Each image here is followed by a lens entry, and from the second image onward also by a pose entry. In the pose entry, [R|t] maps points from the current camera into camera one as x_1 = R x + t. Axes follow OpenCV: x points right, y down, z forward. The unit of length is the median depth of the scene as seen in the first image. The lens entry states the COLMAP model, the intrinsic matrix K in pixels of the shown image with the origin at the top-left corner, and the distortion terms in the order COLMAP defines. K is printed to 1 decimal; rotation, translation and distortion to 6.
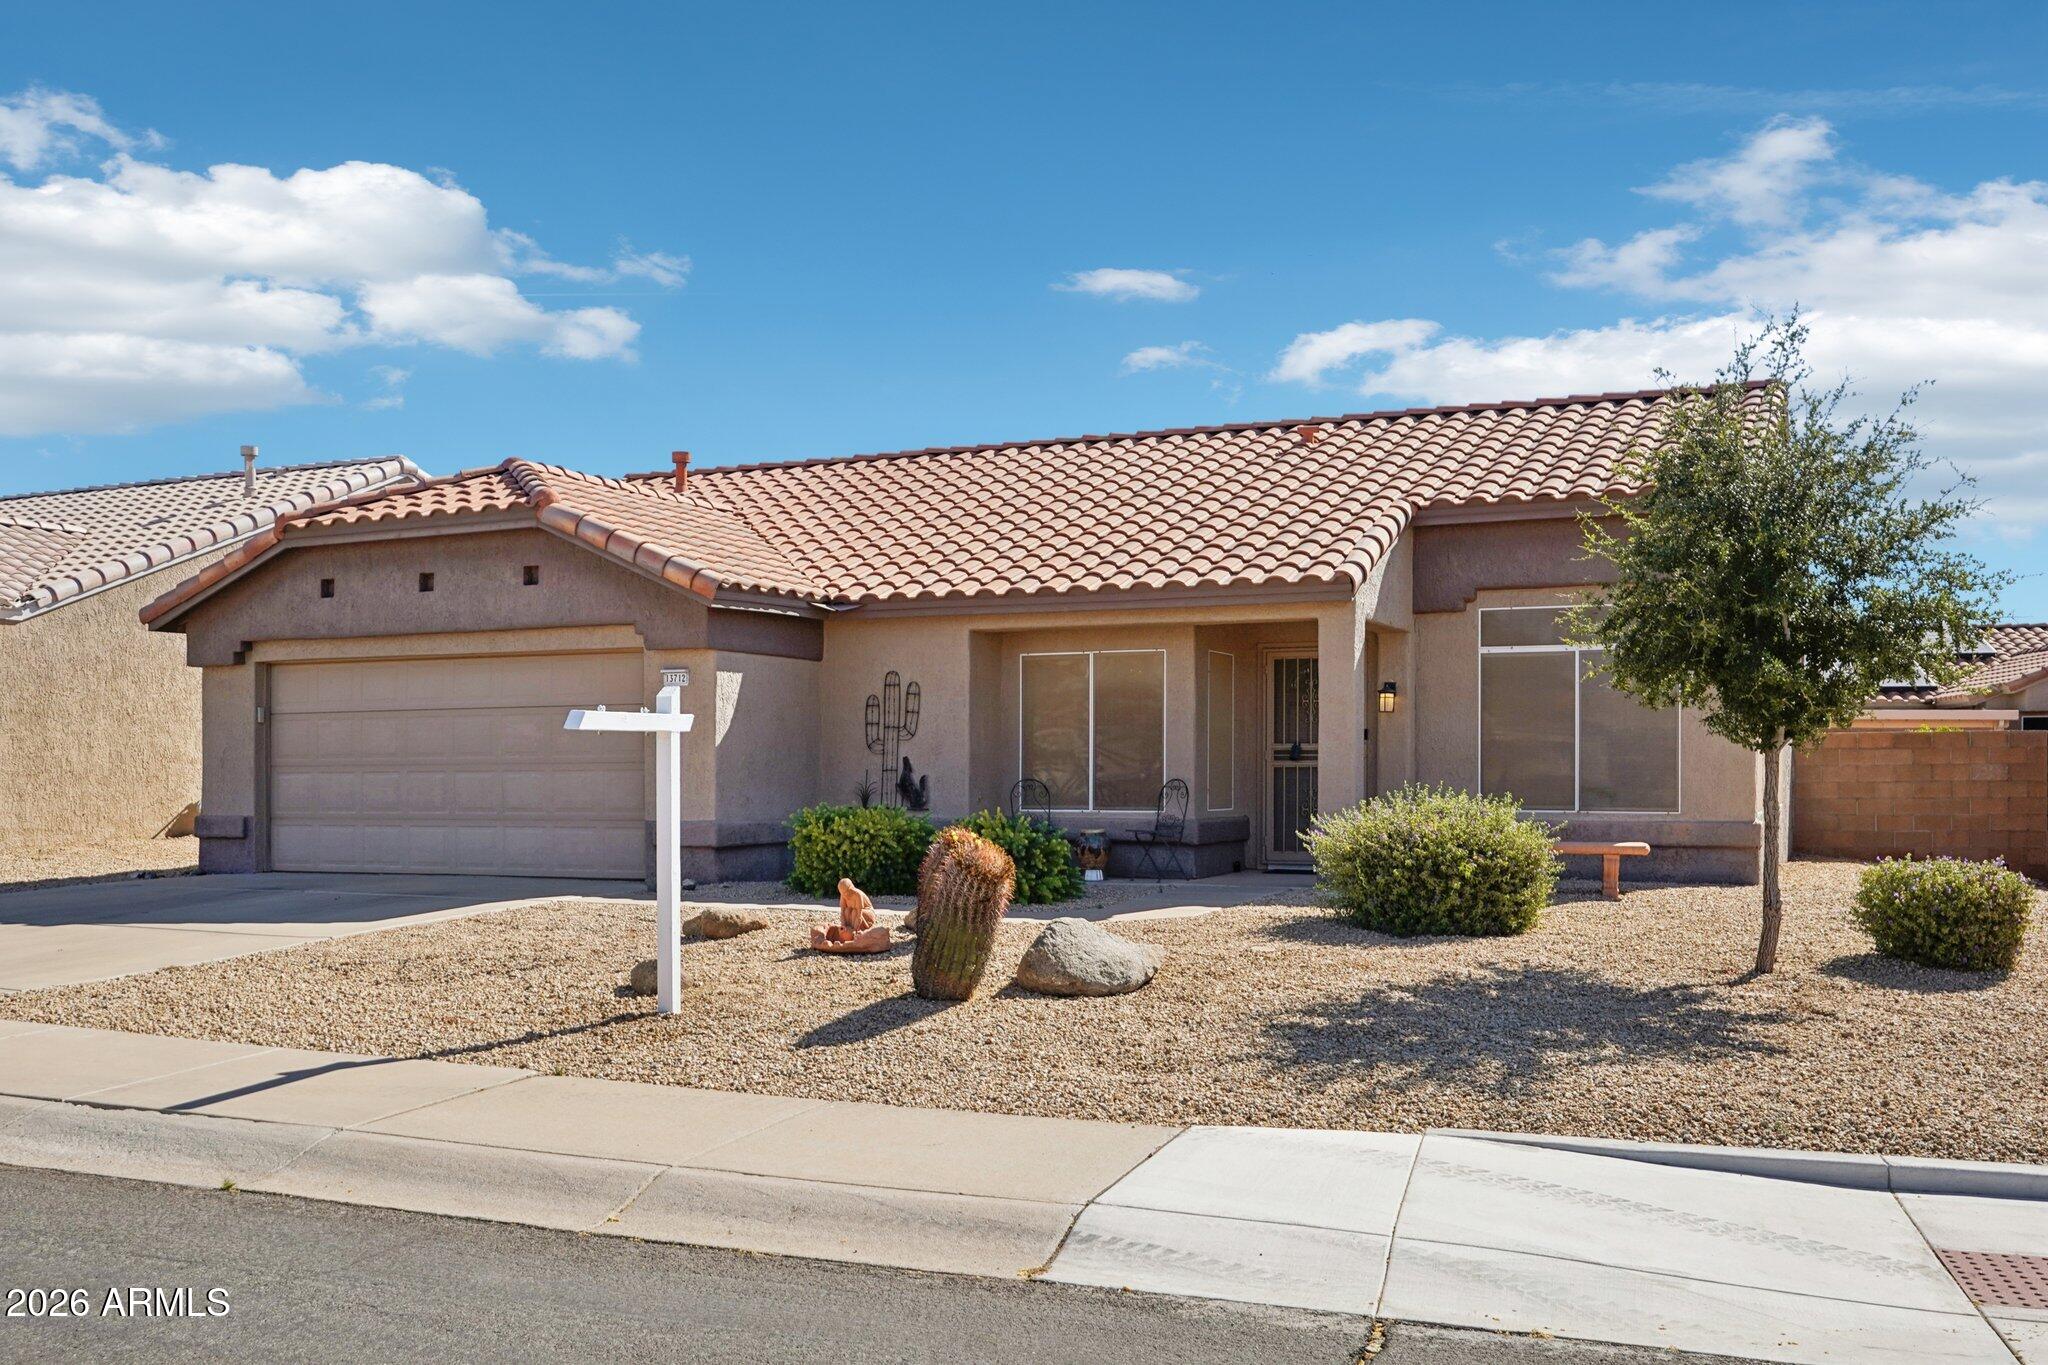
lens RADIAL K [[1740.0, 0, 1071.7], [0, 1740.0, 745.9], [0, 0, 1]] dist [0.030174, 0.010737]
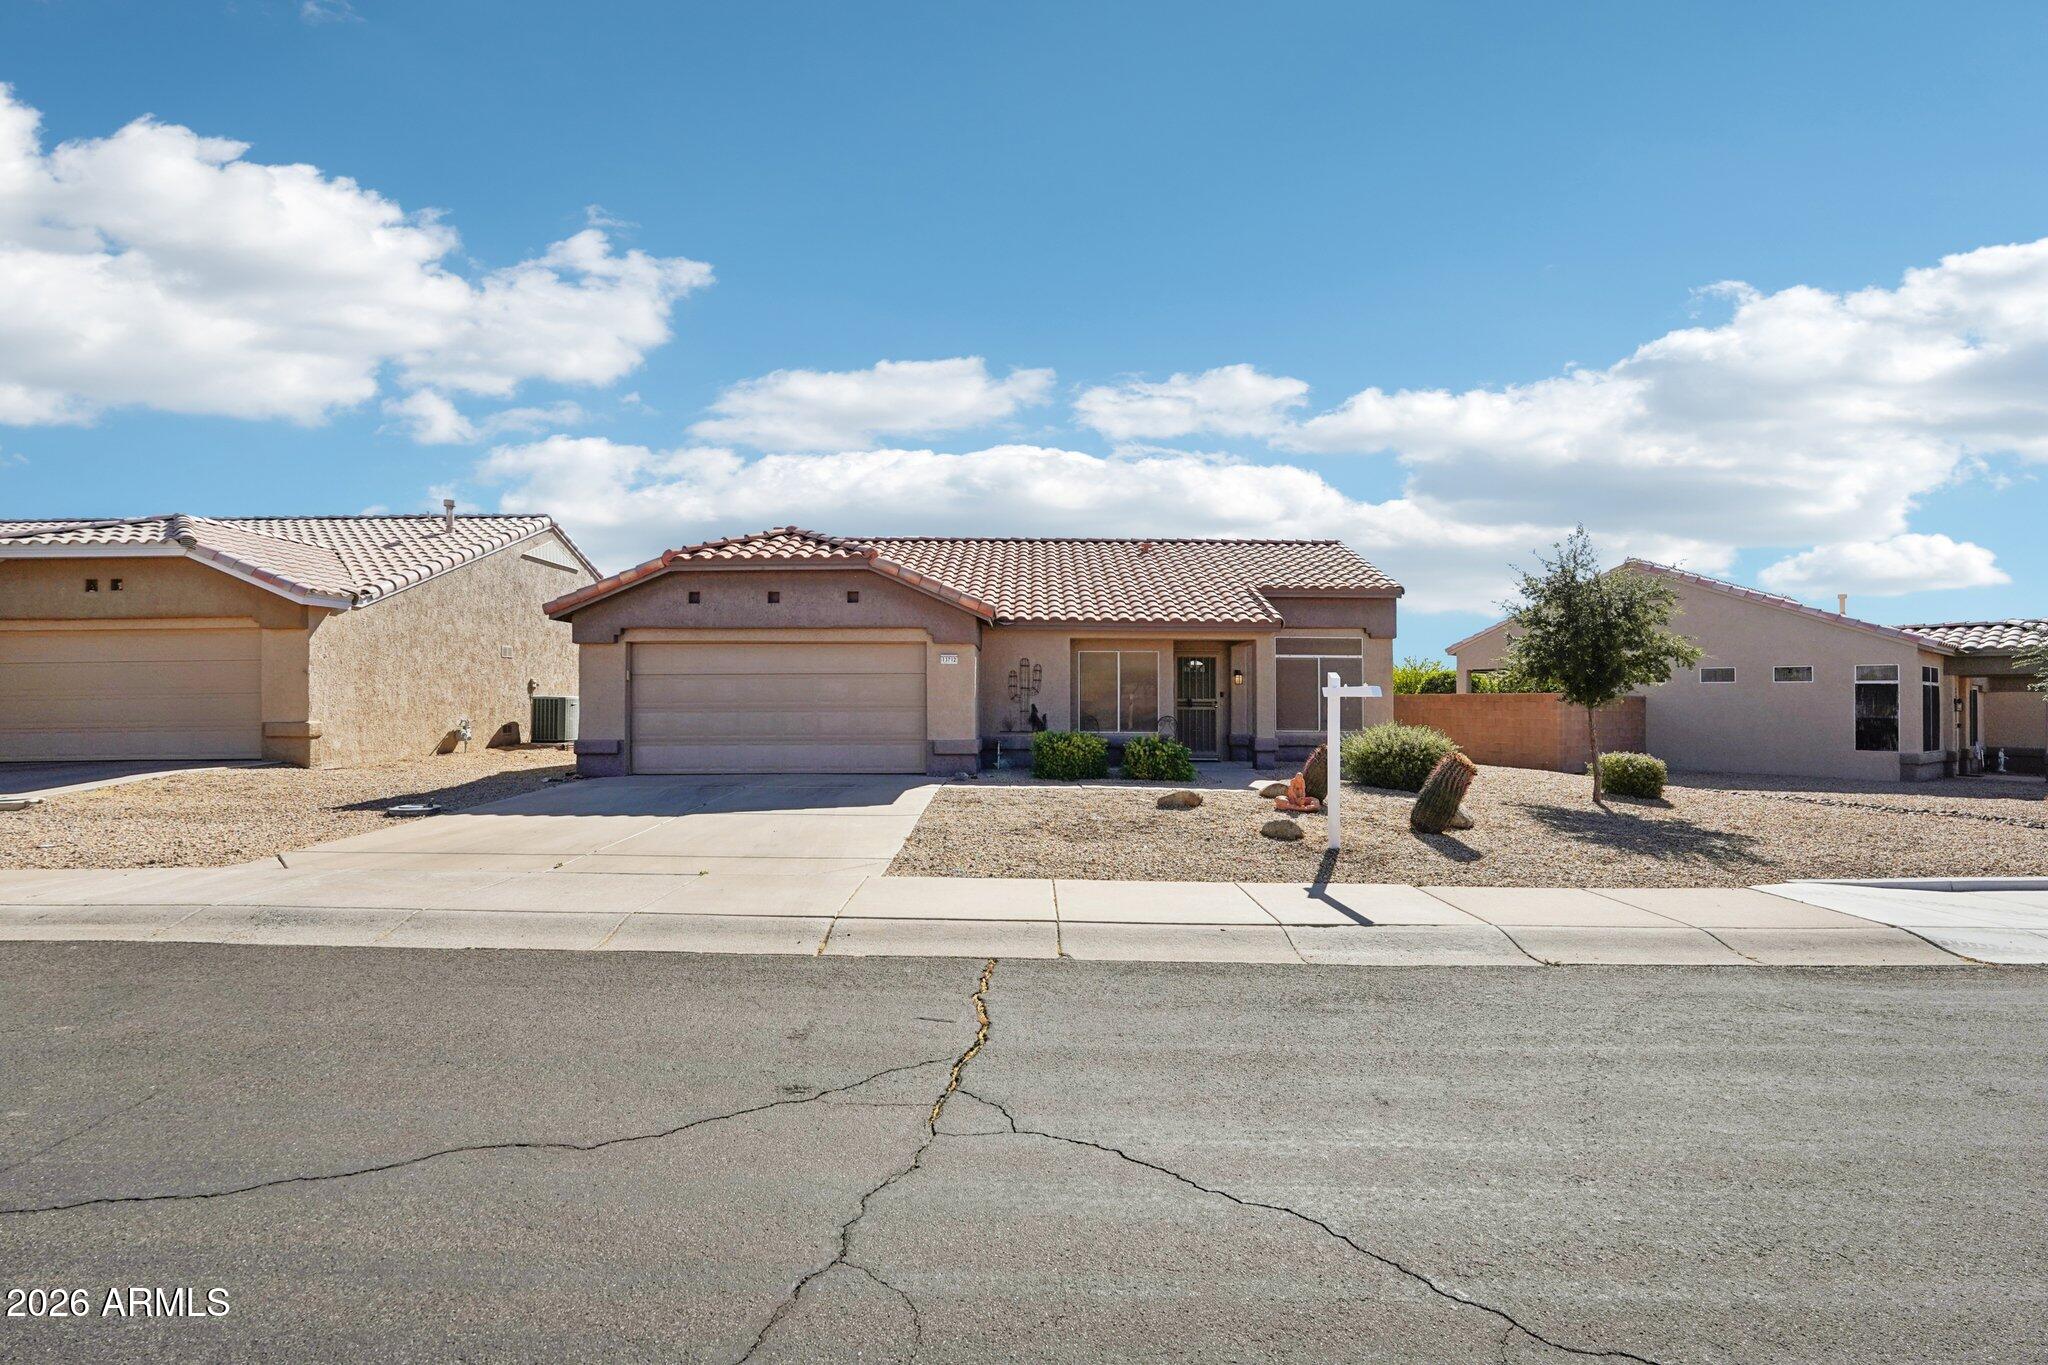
lens RADIAL K [[903.0, 0, 1022.7], [0, 903.0, 699.1], [0, 0, 1]] dist [-0.003191, 0.001206]
pose [[0.909278, 0.008440, 0.416103, -0.502151], [-0.006930, 0.999963, -0.005140, 0.005824], [-0.416131, 0.001791, 0.909303, 0.117671]]
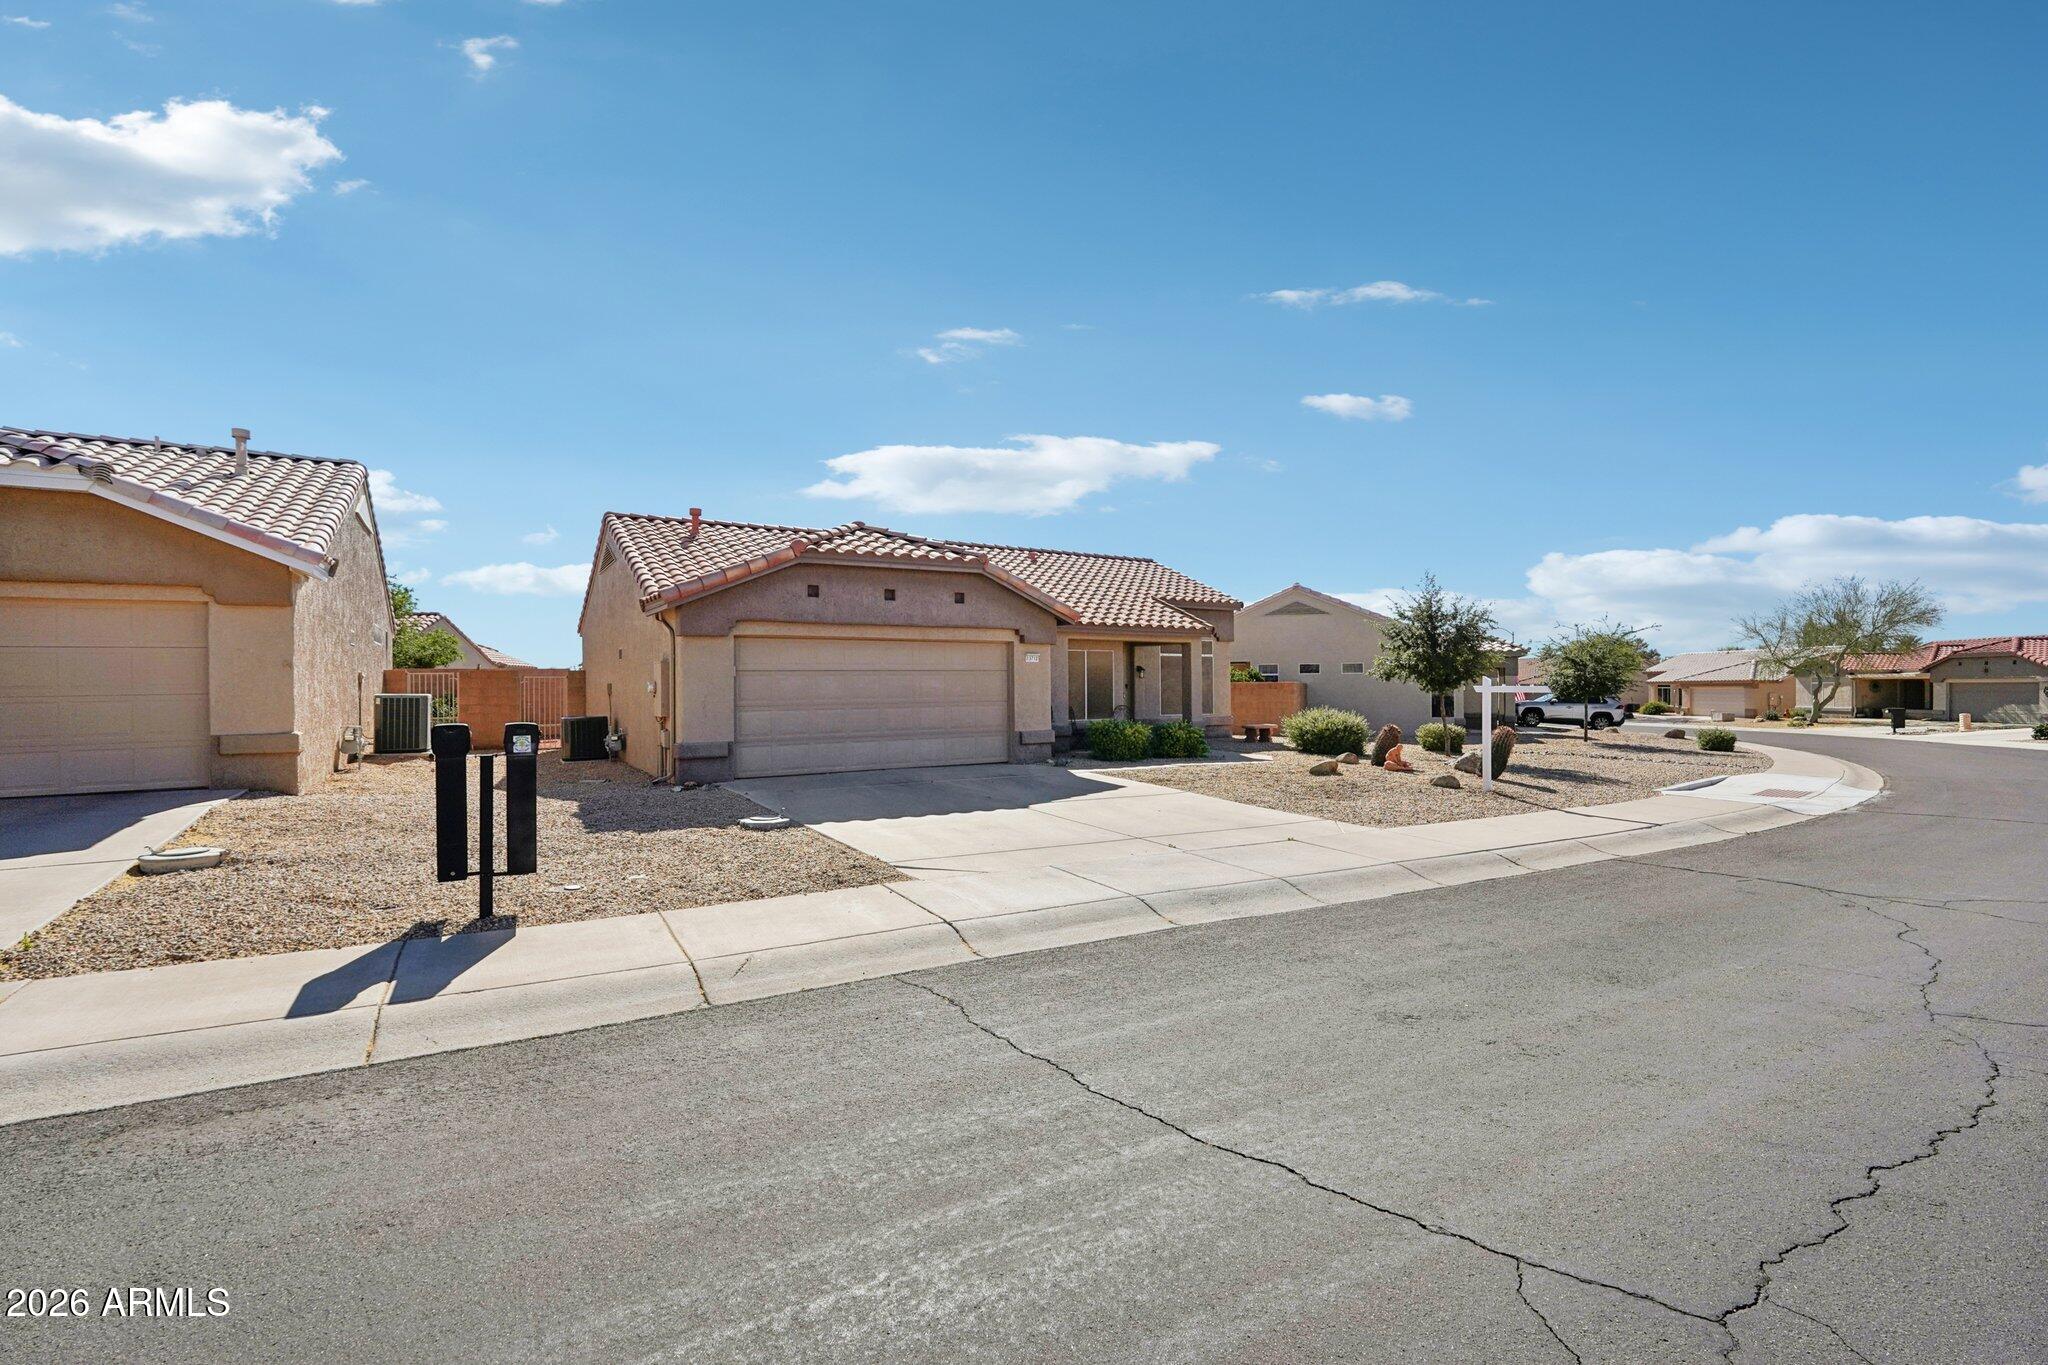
lens RADIAL K [[903.0, 0, 1031.1], [0, 903.0, 666.2], [0, 0, 1]] dist [-0.003191, 0.001206]
pose [[0.556274, 0.024821, 0.830628, -0.995585], [0.004881, 0.999439, -0.033134, 0.004303], [-0.830985, 0.022486, 0.555841, 0.400500]]
